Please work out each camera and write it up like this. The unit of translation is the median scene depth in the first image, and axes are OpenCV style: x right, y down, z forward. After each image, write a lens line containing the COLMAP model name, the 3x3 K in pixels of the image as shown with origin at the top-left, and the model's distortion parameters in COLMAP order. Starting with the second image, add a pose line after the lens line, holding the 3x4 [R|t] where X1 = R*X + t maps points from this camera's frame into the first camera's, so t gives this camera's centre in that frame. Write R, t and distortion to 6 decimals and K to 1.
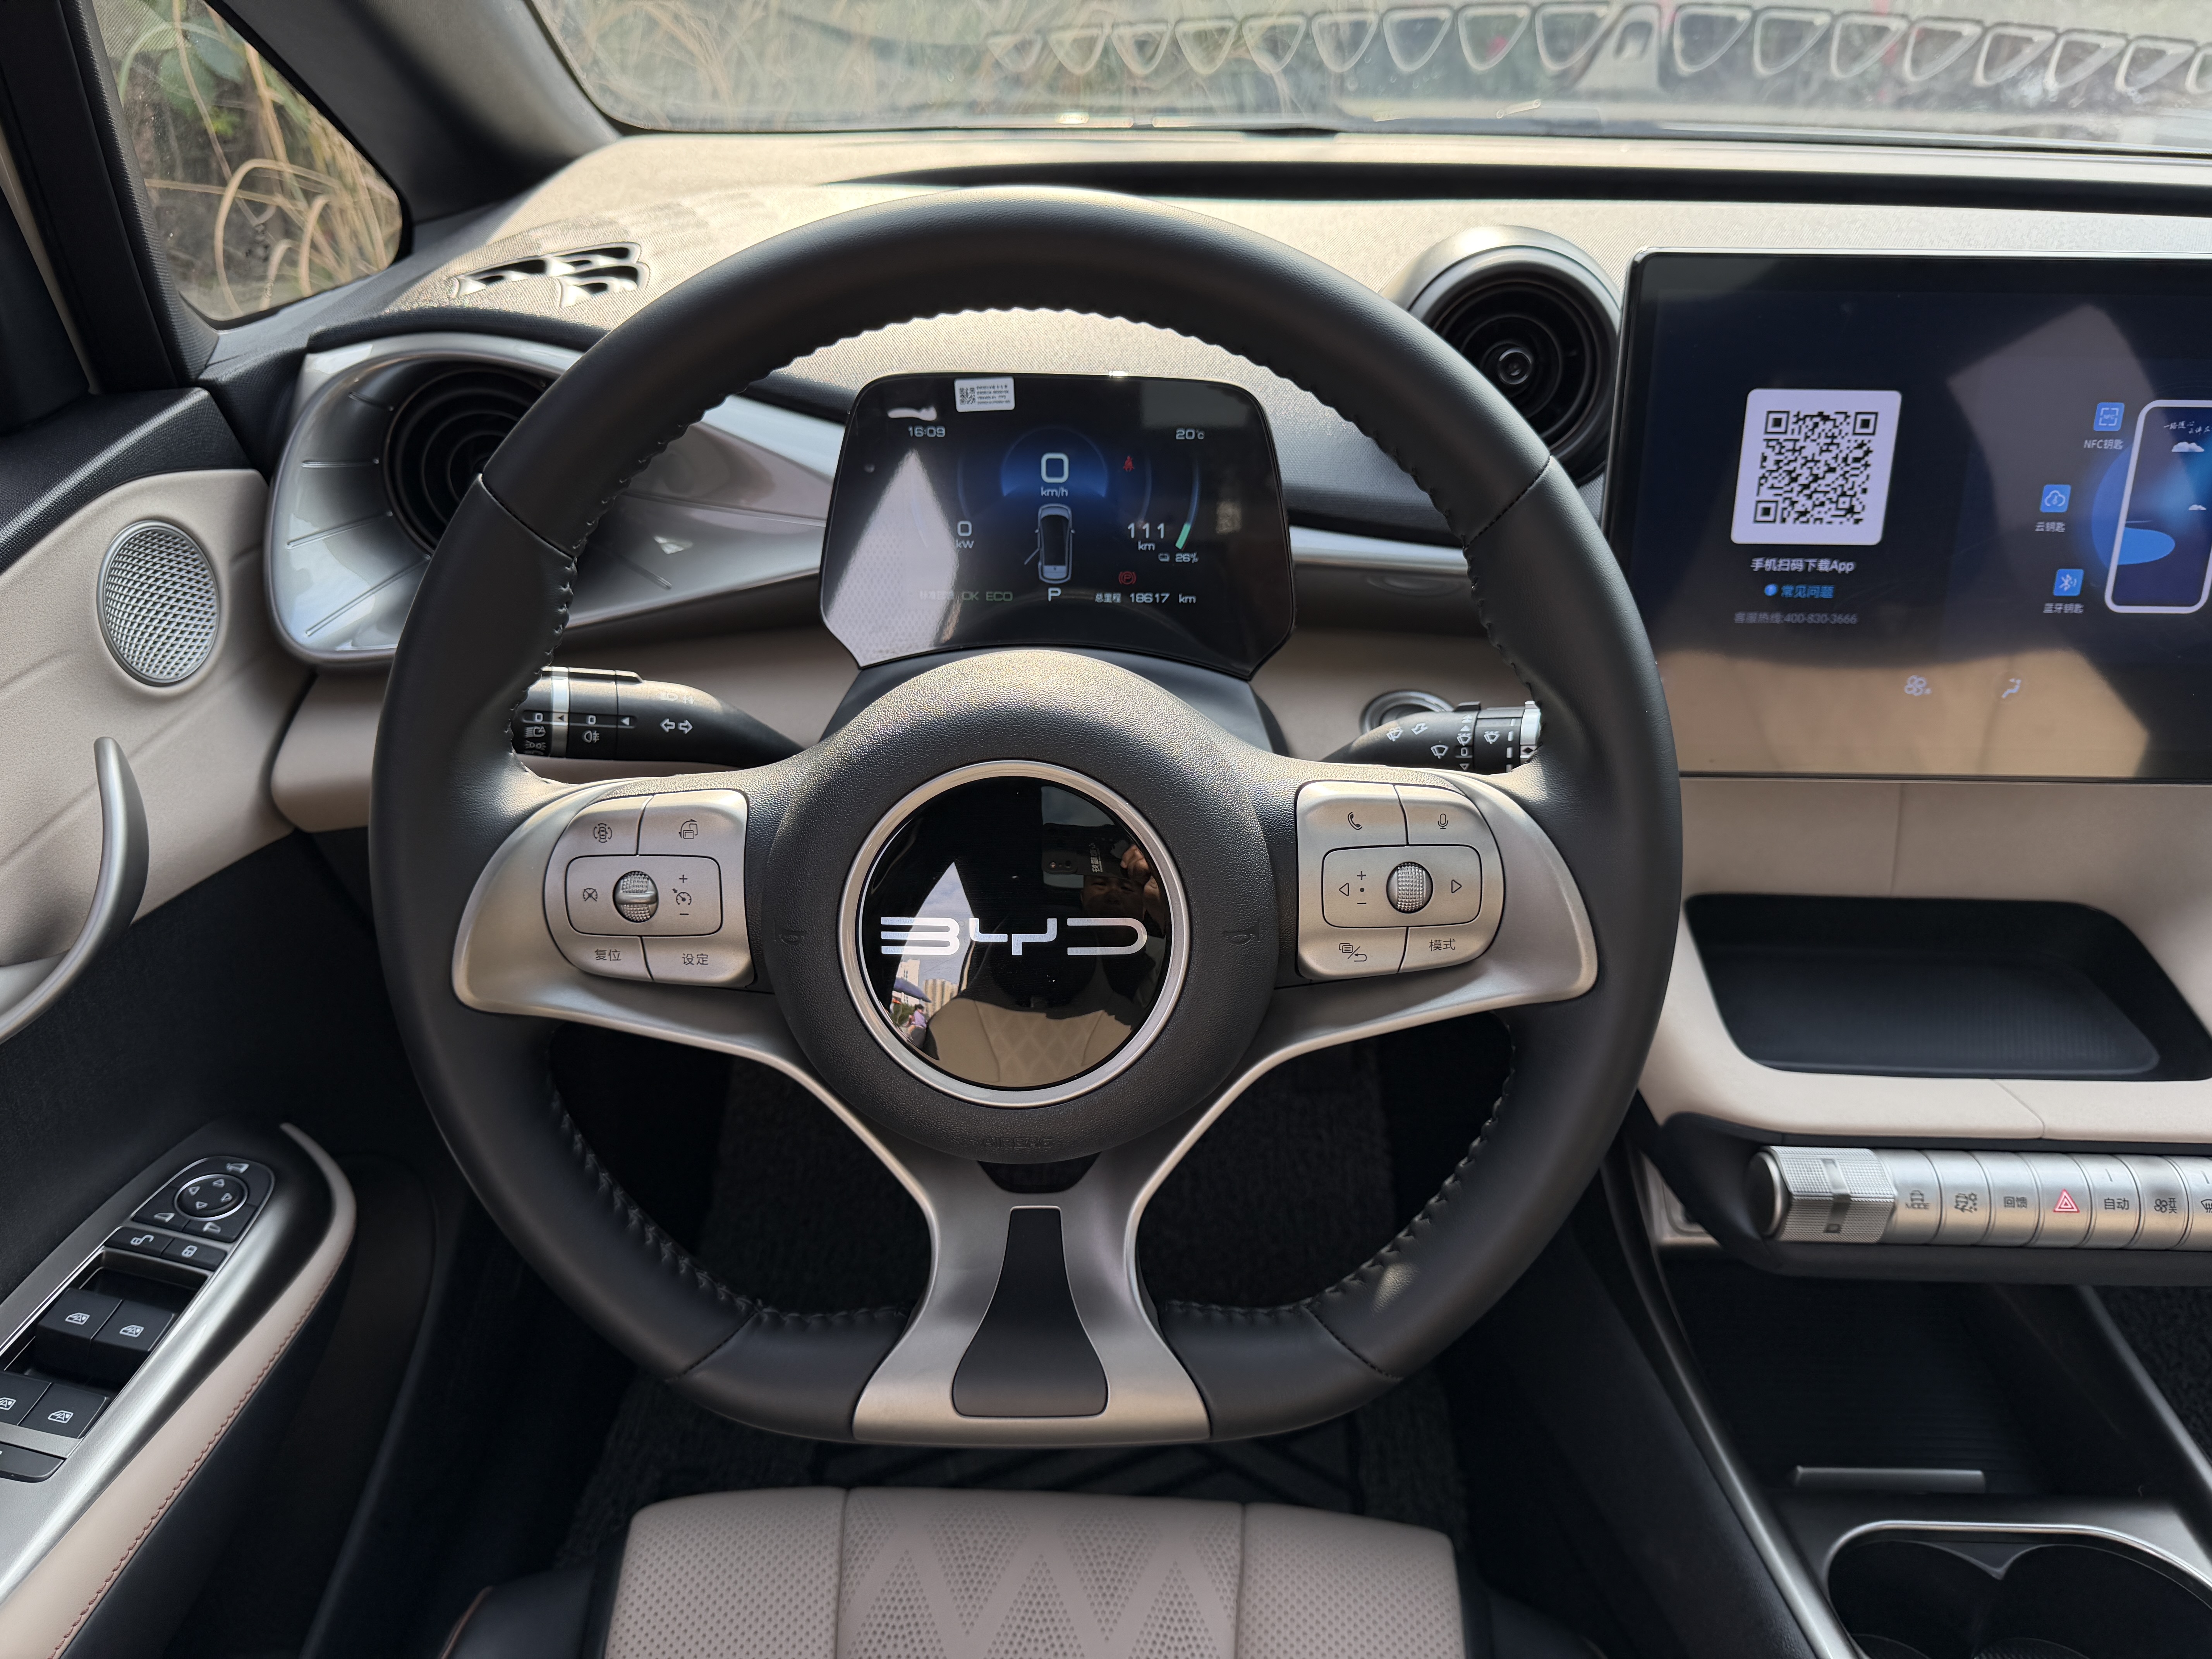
lens RADIAL K [[1590.1, 0, 1108.5], [0, 1590.1, 839.1], [0, 0, 1]] dist [0.031468, -0.049304]
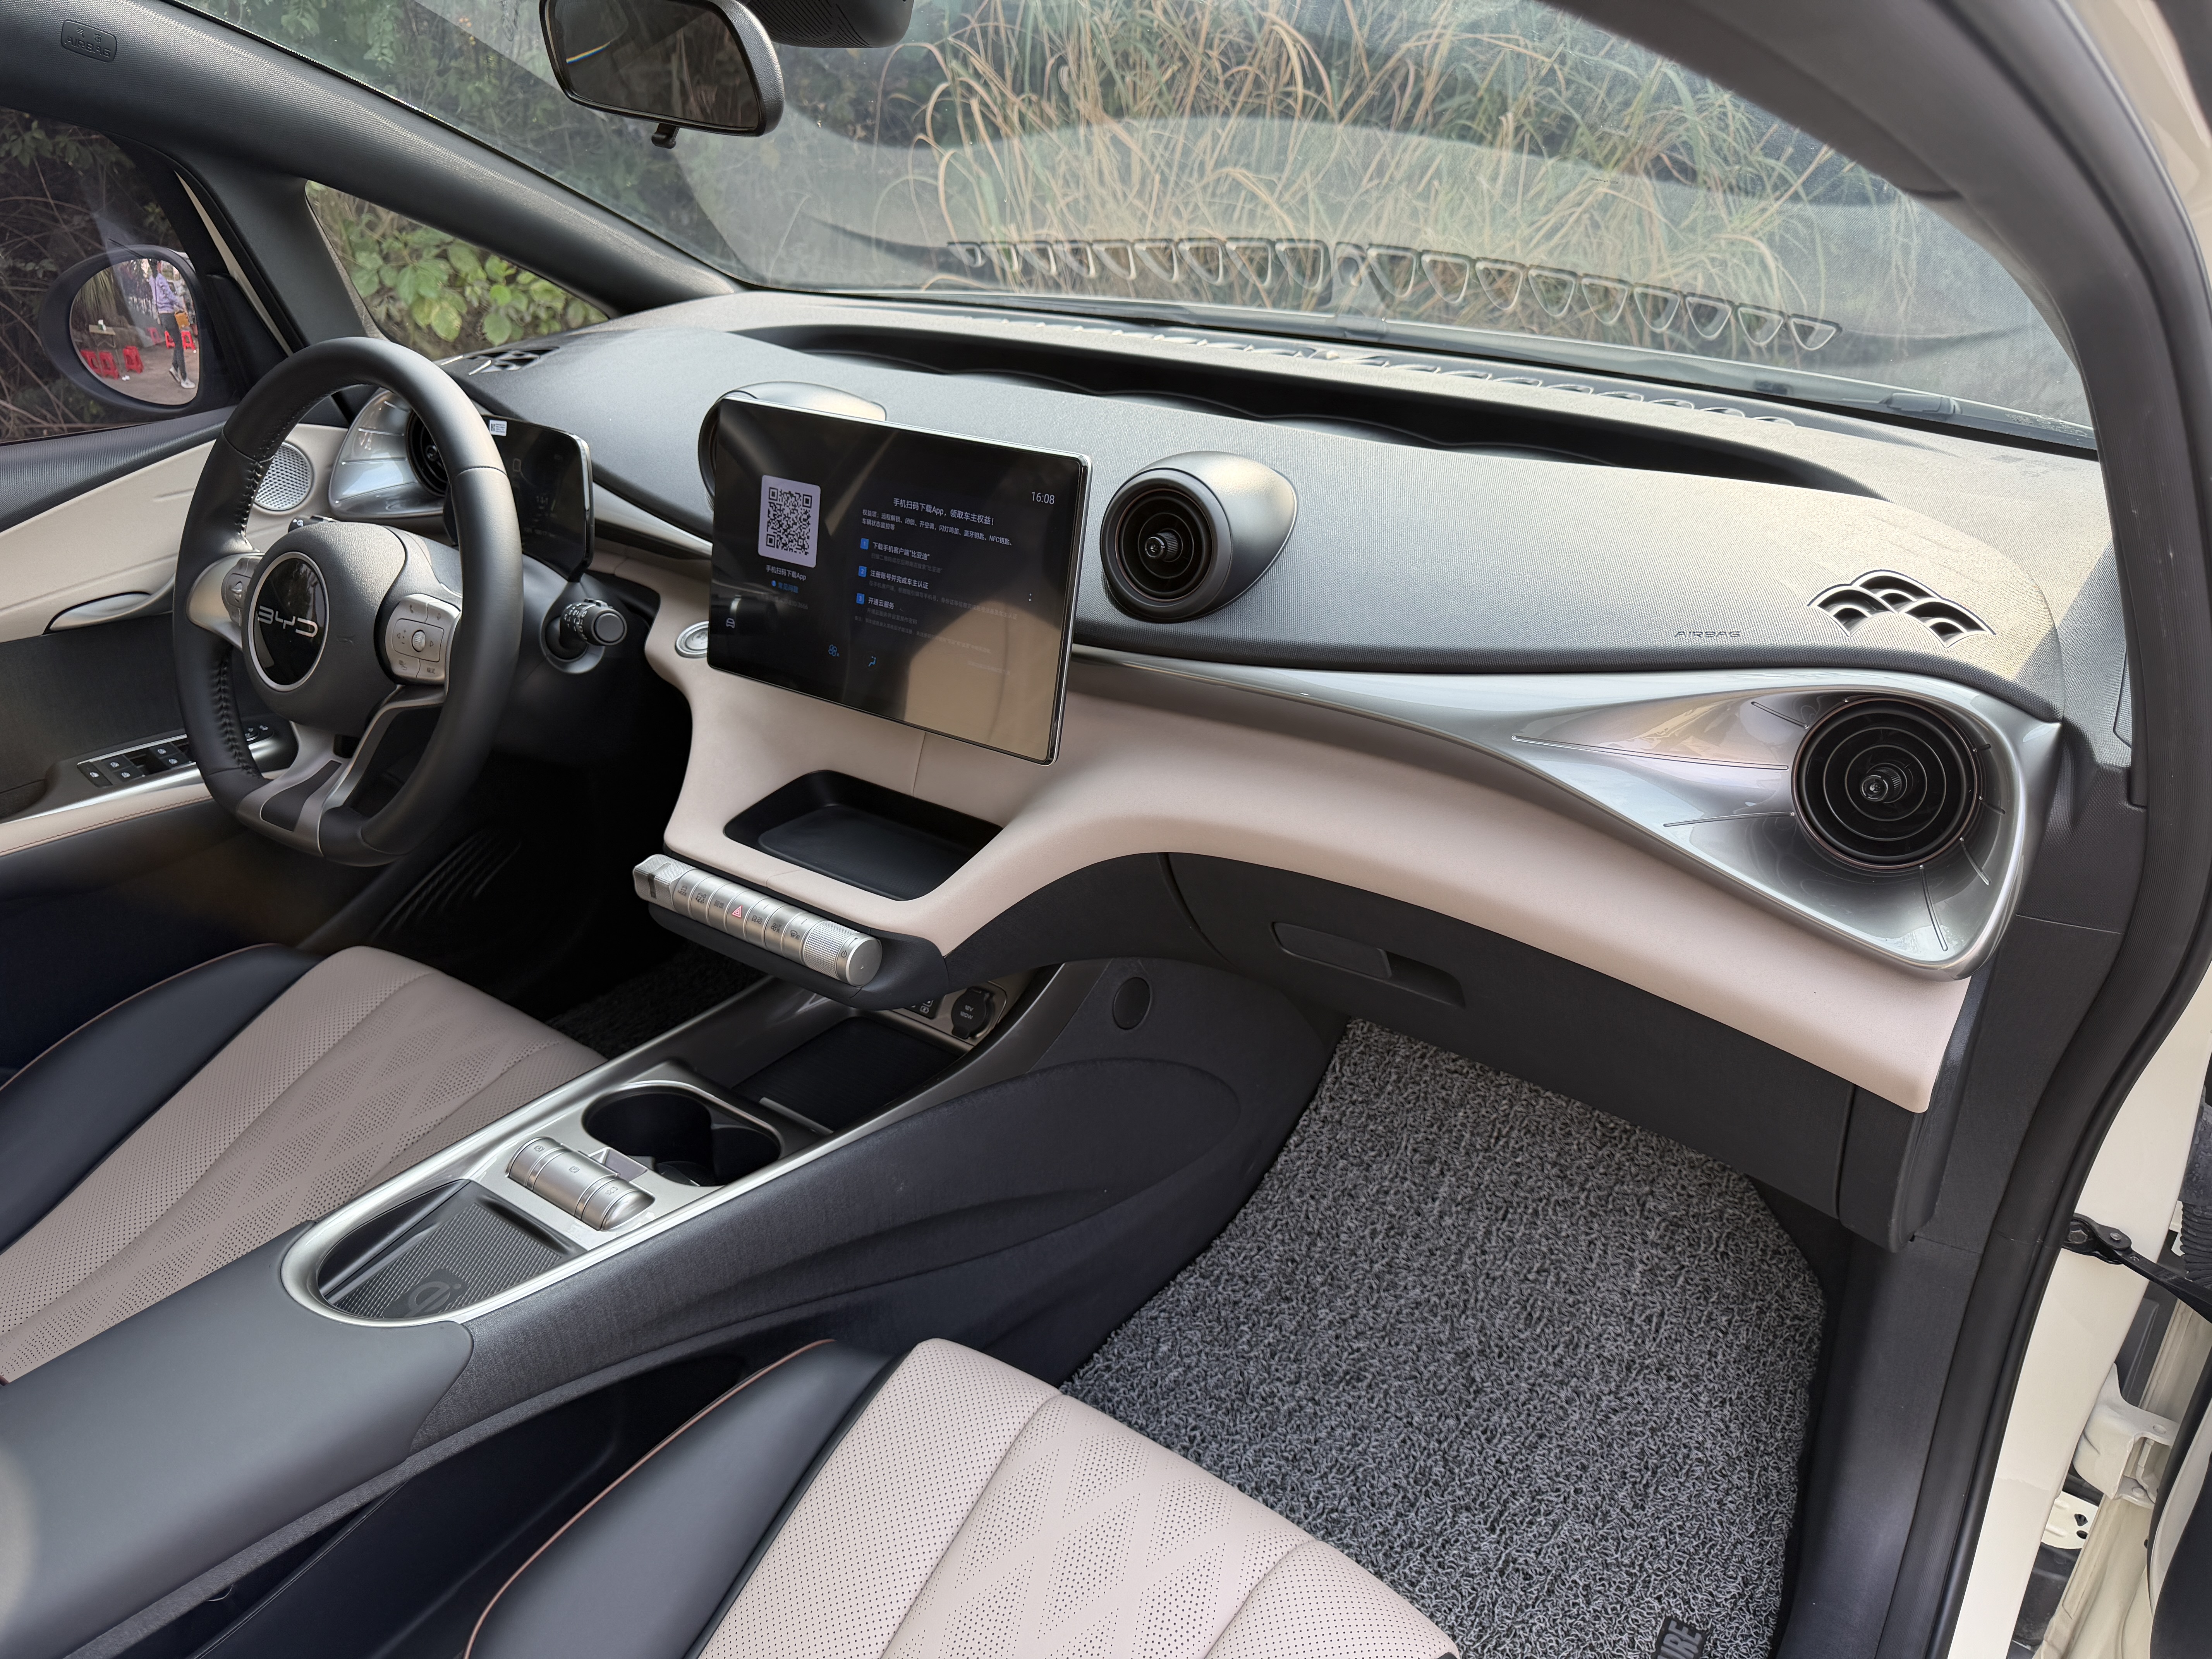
lens RADIAL K [[1574.7, 0, 1085.4], [0, 1574.7, 827.8], [0, 0, 1]] dist [0.014541, -0.038854]
pose [[0.829814, 0.247050, -0.500375, 1.738630], [-0.277508, 0.960620, 0.014073, -0.006786], [0.484148, 0.127180, 0.865694, -0.395544]]
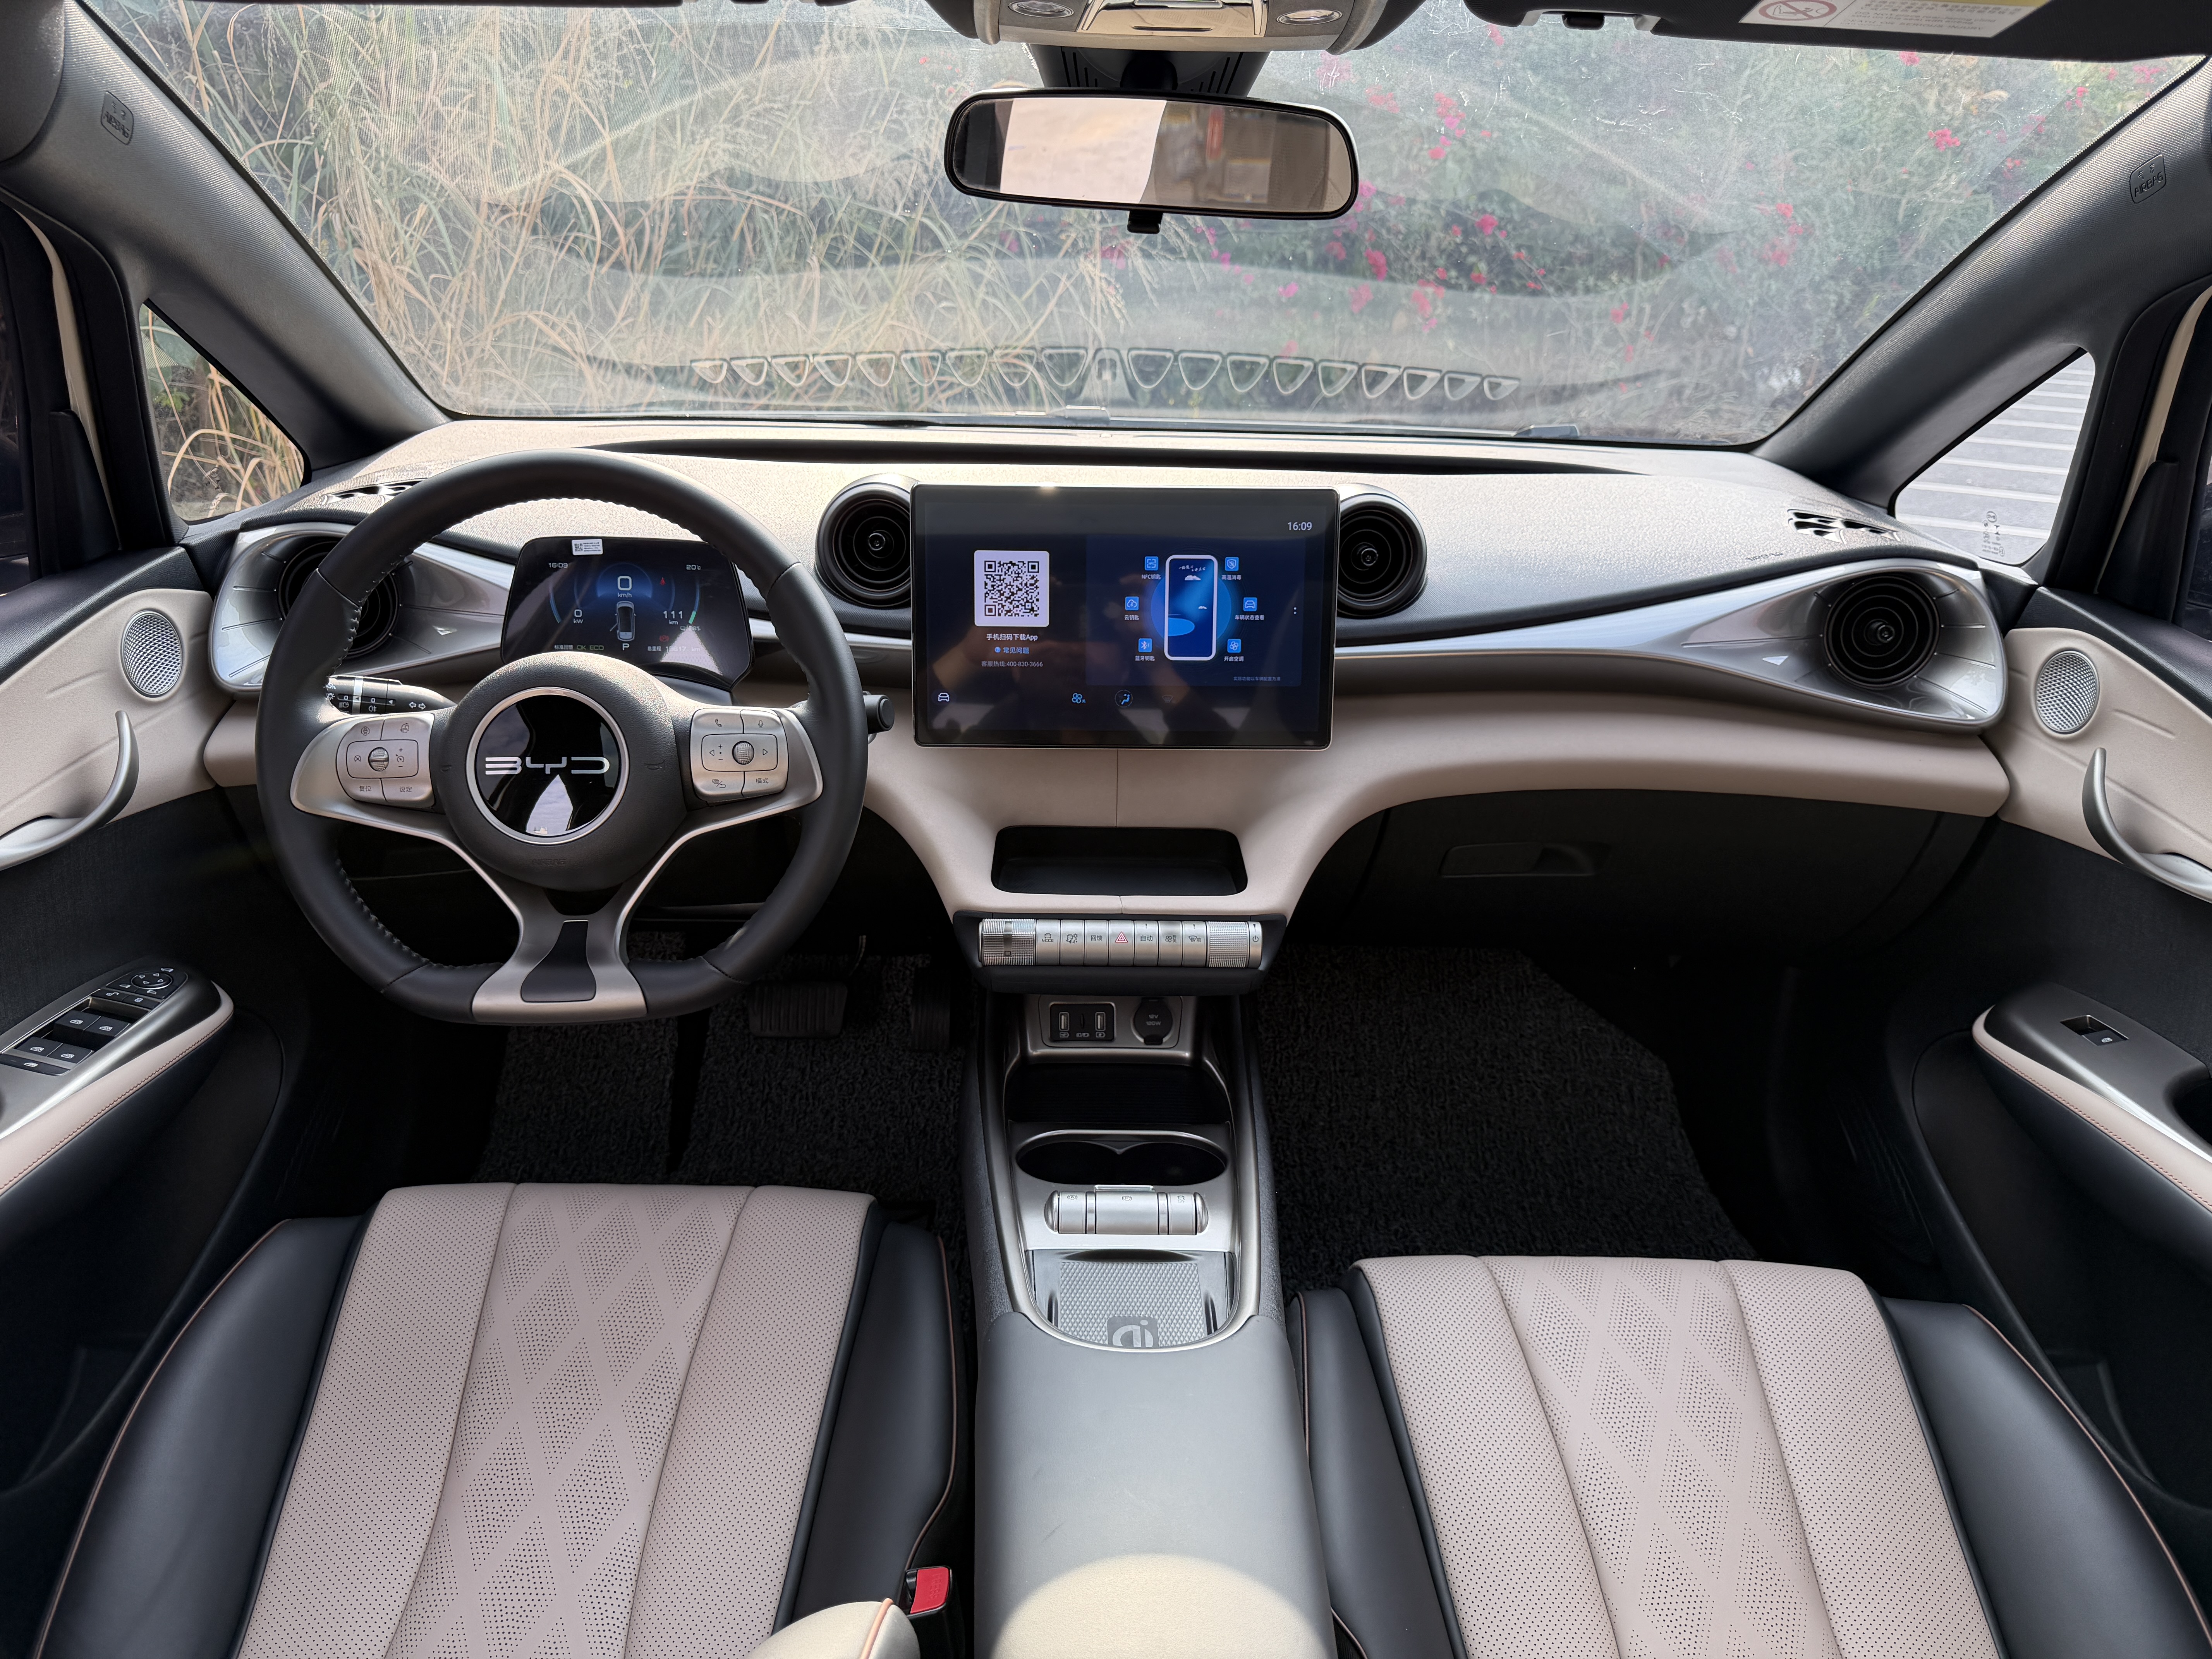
lens RADIAL K [[1574.7, 0, 1134.3], [0, 1574.7, 835.5], [0, 0, 1]] dist [0.014541, -0.038854]
pose [[0.997642, -0.004598, 0.068485, 0.454019], [0.015086, 0.988043, -0.153436, 0.379501], [-0.066961, 0.154107, 0.985782, -0.910831]]
